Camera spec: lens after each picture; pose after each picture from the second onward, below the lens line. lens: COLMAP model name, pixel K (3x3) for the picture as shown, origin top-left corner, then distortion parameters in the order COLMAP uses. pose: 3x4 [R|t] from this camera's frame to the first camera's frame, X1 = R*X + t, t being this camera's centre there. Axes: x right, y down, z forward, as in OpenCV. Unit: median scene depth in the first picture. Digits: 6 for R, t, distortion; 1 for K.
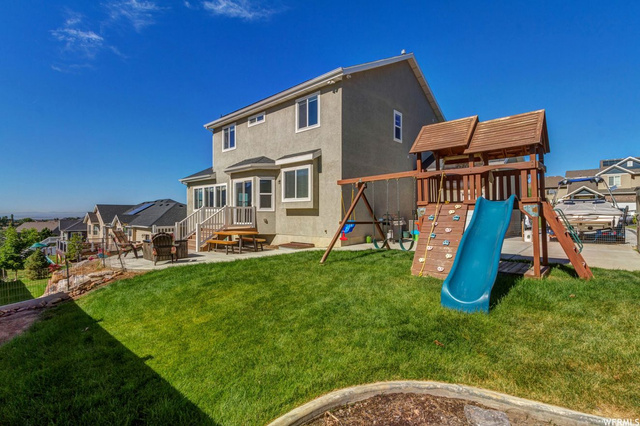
lens RADIAL K [[300.3, 0, 321.5], [0, 300.3, 214.5], [0, 0, 1]] dist [0.002965, 0.000556]
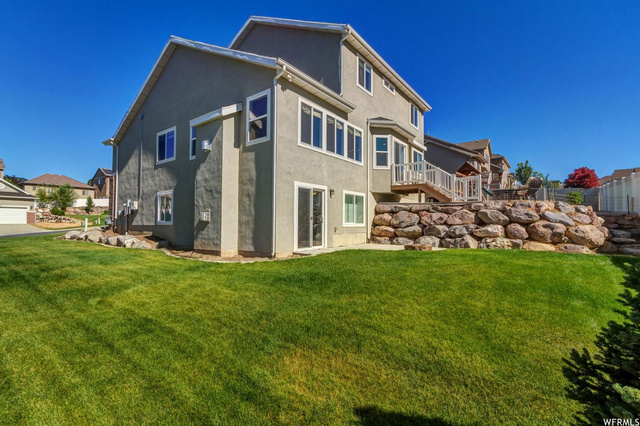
lens RADIAL K [[300.3, 0, 319.4], [0, 300.3, 214.4], [0, 0, 1]] dist [0.002965, 0.000556]
pose [[-0.086009, 0.035495, 0.995662, -1.173724], [0.000548, 0.999367, -0.035580, 0.155165], [-0.996294, -0.002515, -0.085974, 1.289231]]
